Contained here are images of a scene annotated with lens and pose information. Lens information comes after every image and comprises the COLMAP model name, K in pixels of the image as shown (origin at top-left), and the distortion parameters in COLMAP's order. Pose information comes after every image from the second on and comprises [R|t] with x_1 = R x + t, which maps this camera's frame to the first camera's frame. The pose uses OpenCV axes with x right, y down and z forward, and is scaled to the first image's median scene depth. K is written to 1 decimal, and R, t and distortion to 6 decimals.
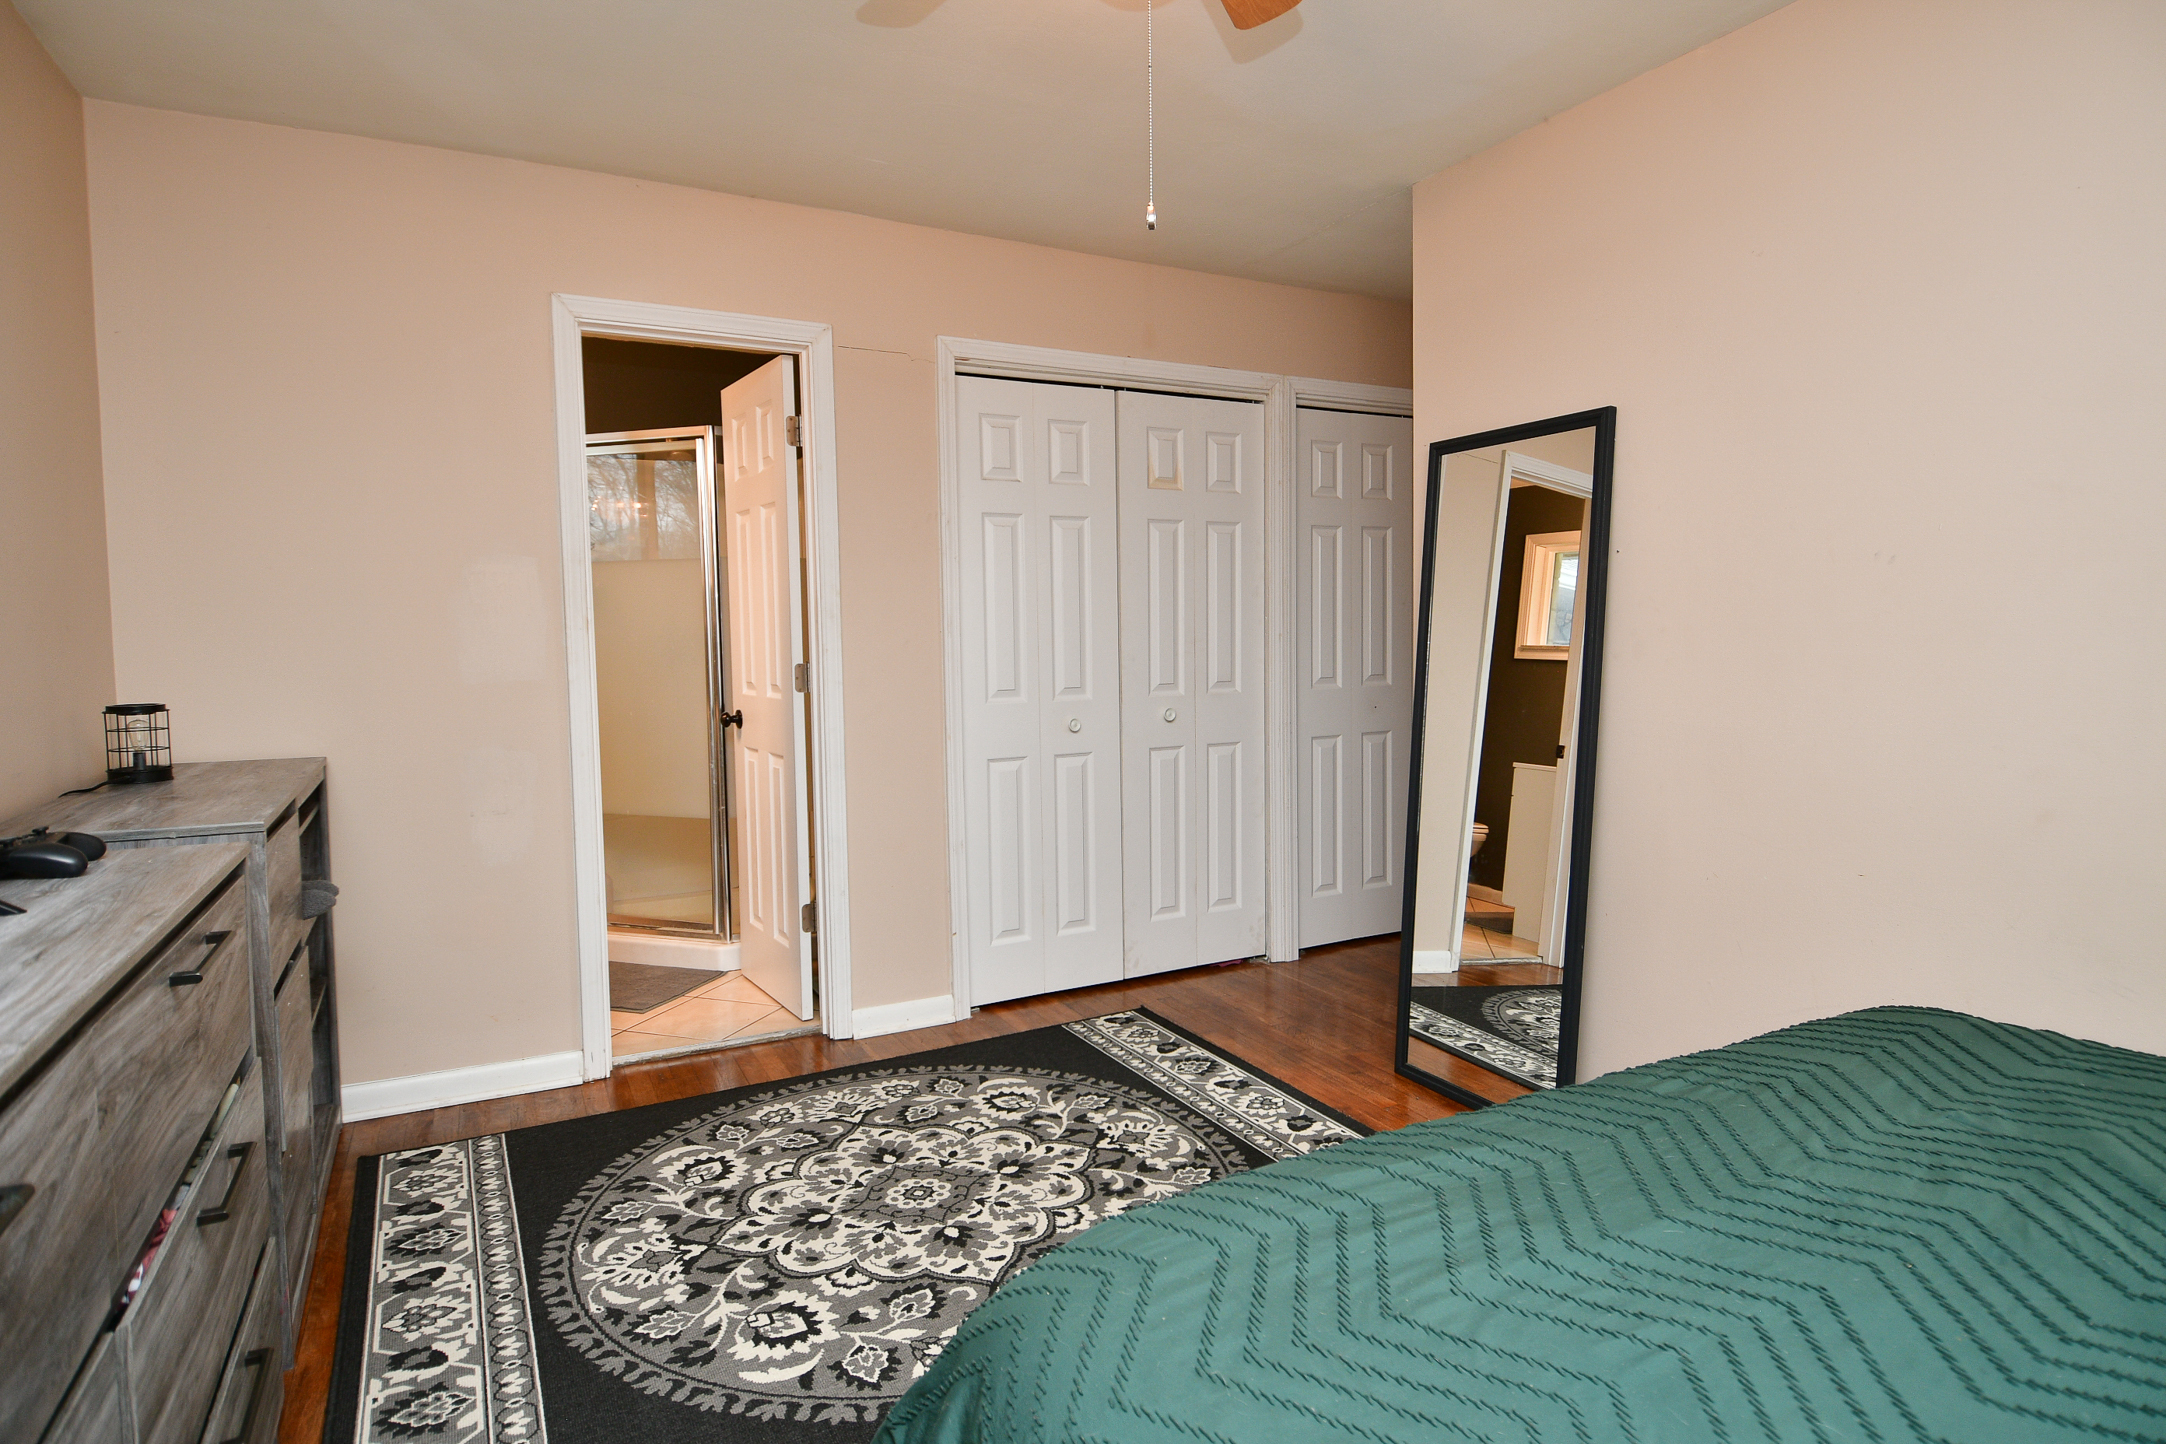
lens RADIAL K [[1147.3, 0, 1088.1], [0, 1147.3, 700.0], [0, 0, 1]] dist [0.024729, -0.032866]
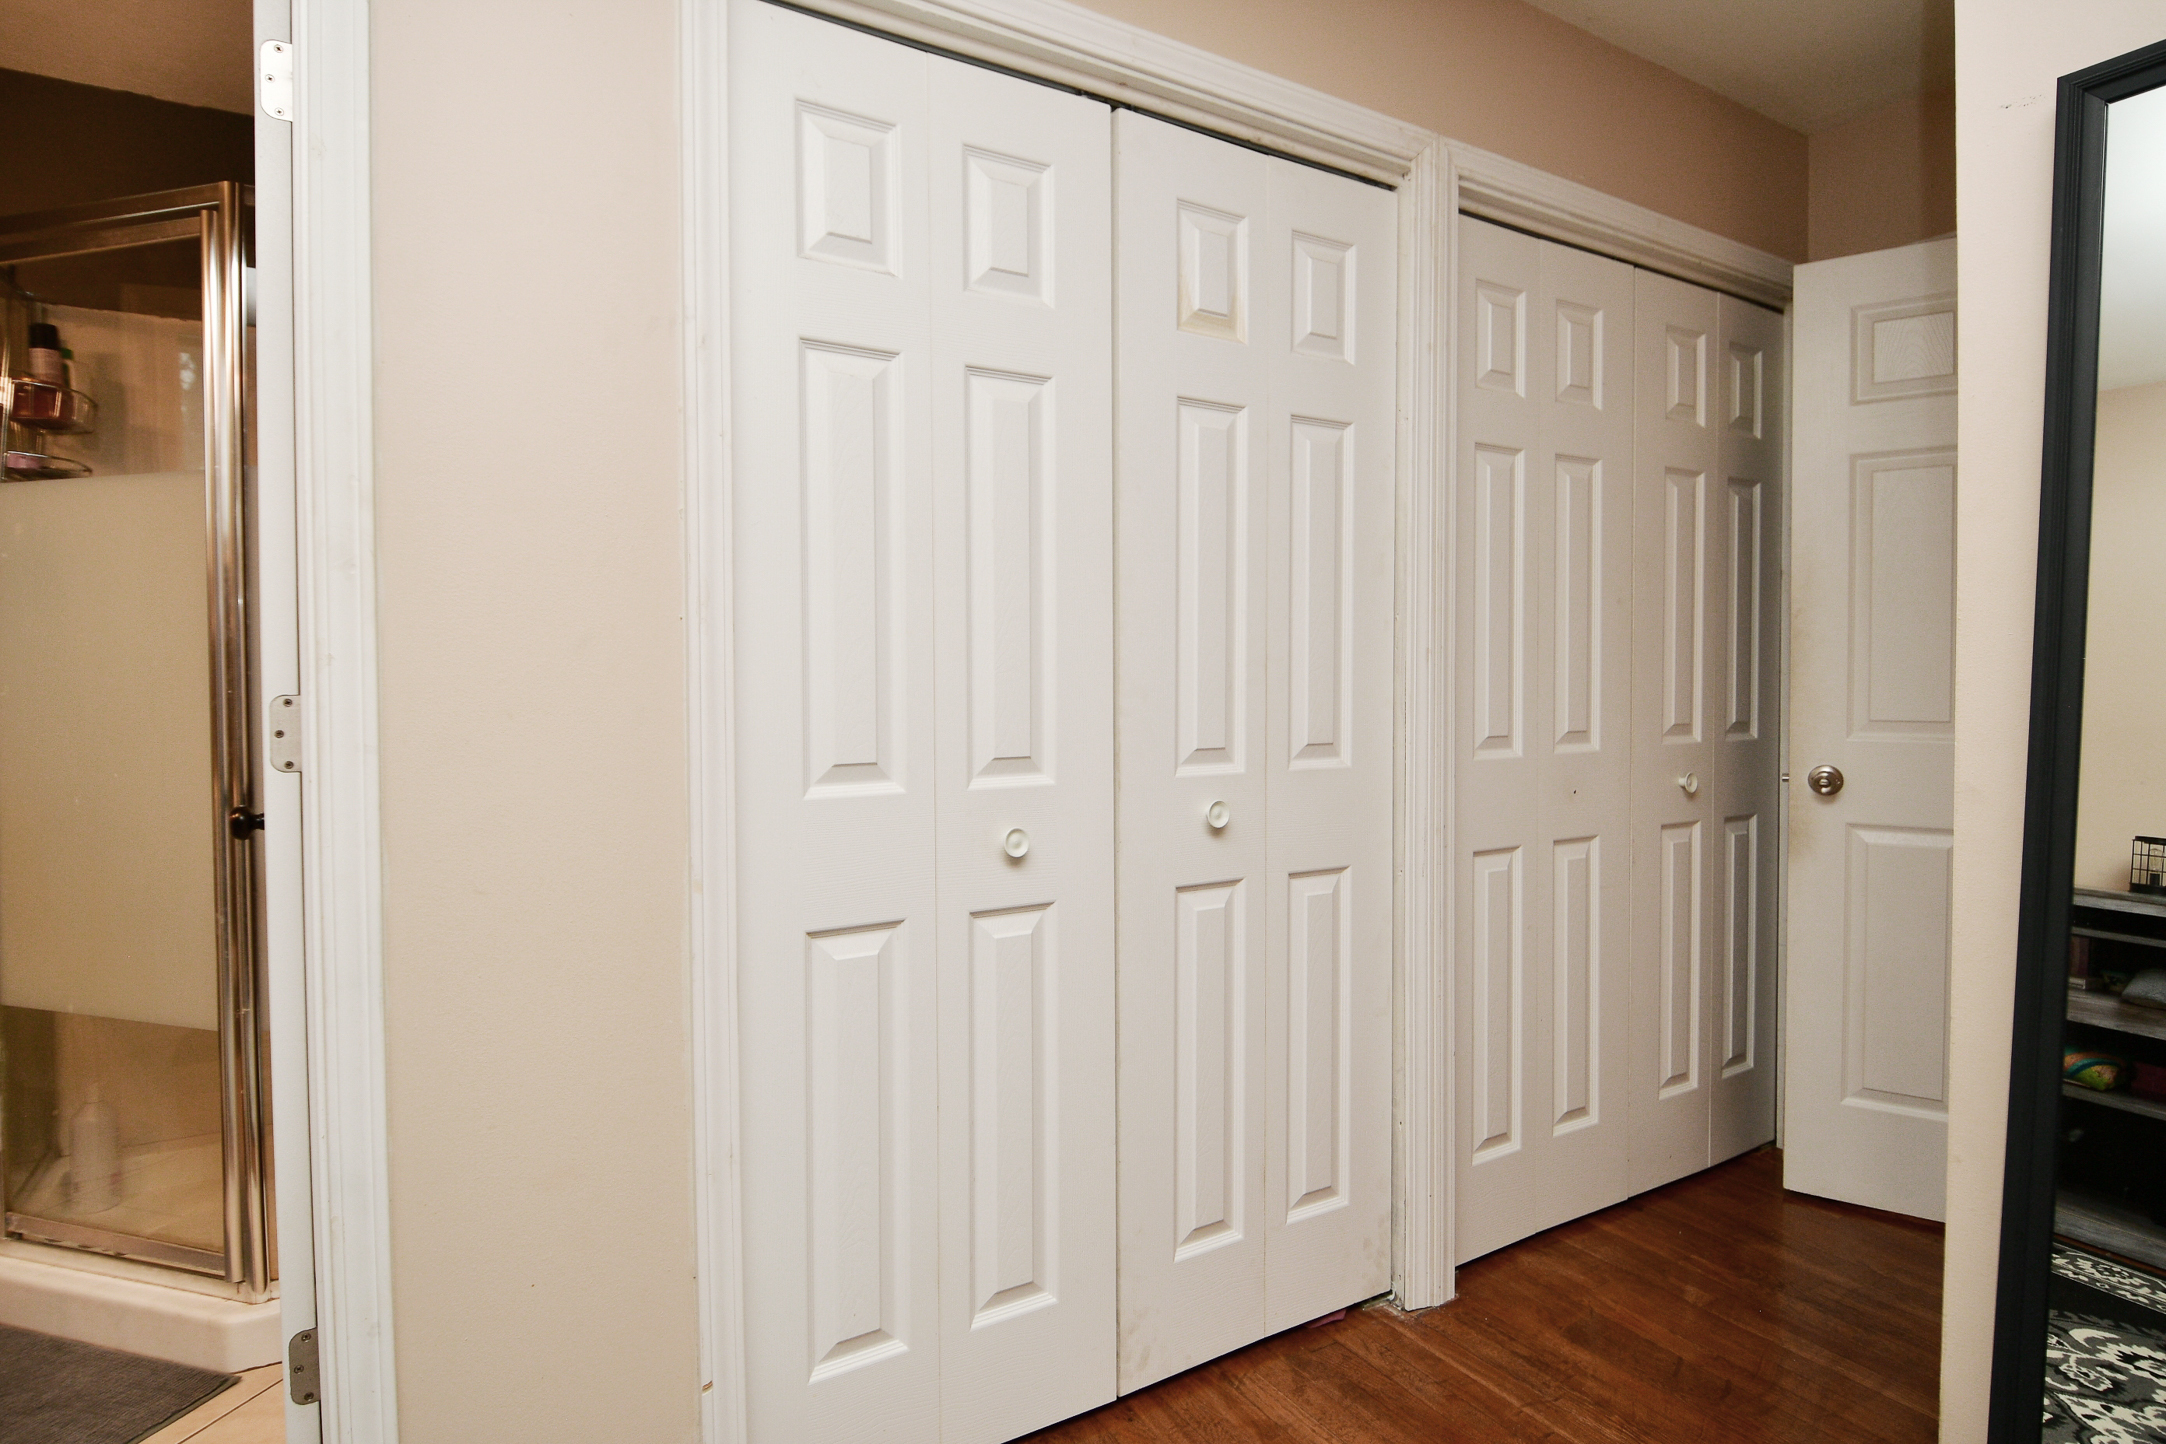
lens RADIAL K [[1147.3, 0, 1088.1], [0, 1147.3, 700.0], [0, 0, 1]] dist [0.024729, -0.032866]
pose [[0.998156, 0.011071, 0.059691, -0.010425], [-0.008729, 0.999187, -0.039350, -0.014689], [-0.060078, 0.038756, 0.997441, 0.525036]]
